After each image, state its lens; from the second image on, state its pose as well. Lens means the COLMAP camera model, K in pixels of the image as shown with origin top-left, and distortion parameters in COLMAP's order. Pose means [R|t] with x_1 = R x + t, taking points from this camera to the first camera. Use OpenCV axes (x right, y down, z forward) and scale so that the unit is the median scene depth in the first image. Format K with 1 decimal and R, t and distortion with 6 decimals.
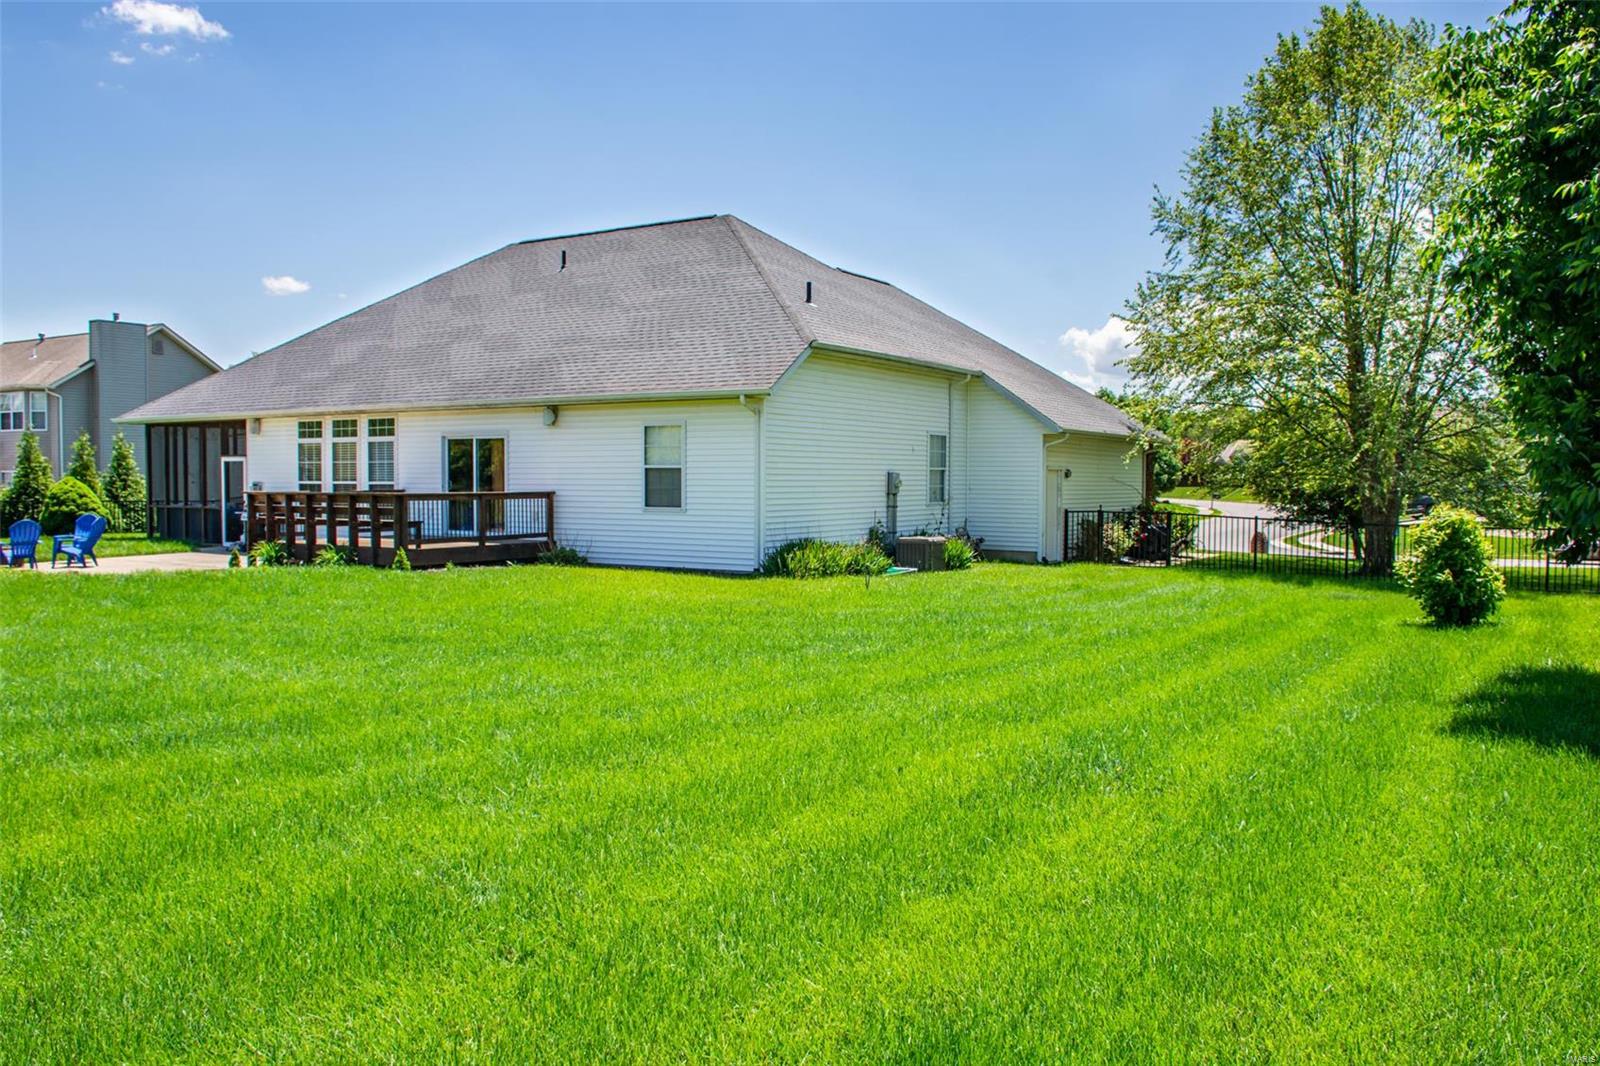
lens RADIAL K [[1202.8, 0, 800.0], [0, 1202.8, 533.0], [0, 0, 1]] dist [-0.156400, 0.084509]
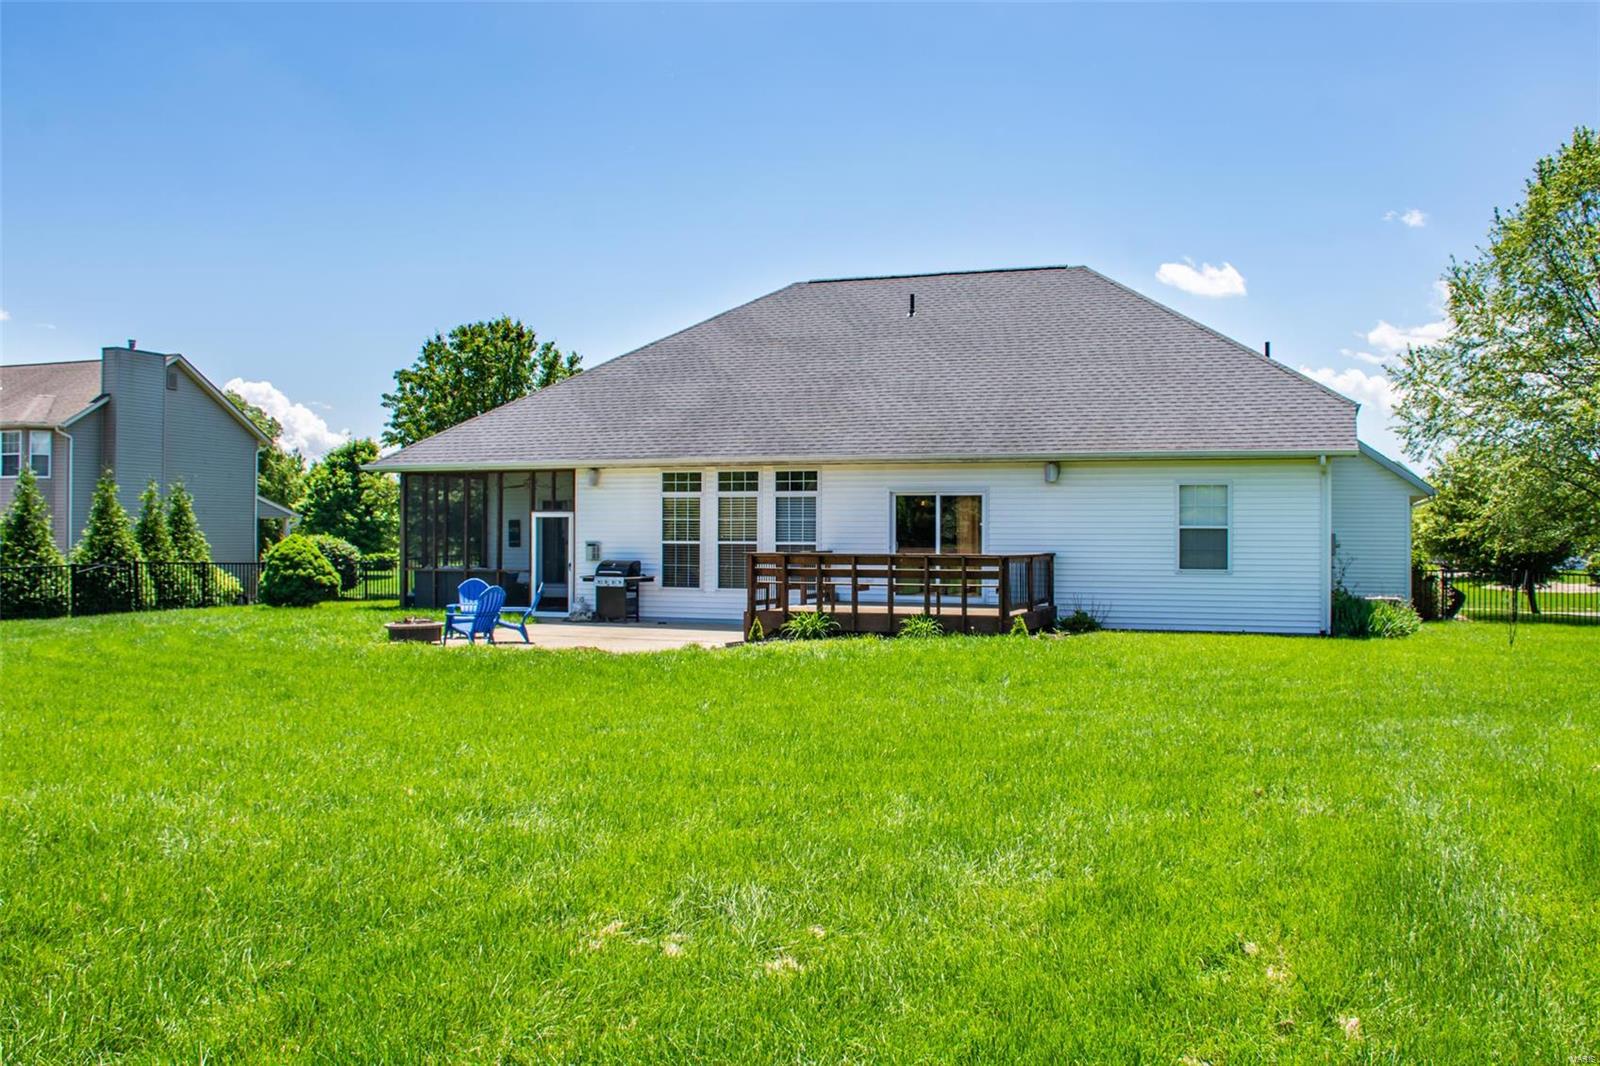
lens RADIAL K [[1285.0, 0, 796.7], [0, 1285.0, 543.7], [0, 0, 1]] dist [-0.152647, 0.110385]
pose [[0.984091, -0.000736, 0.177665, -0.521462], [0.008002, 0.999160, -0.040187, -0.002968], [-0.177486, 0.040969, 0.983270, 0.043957]]
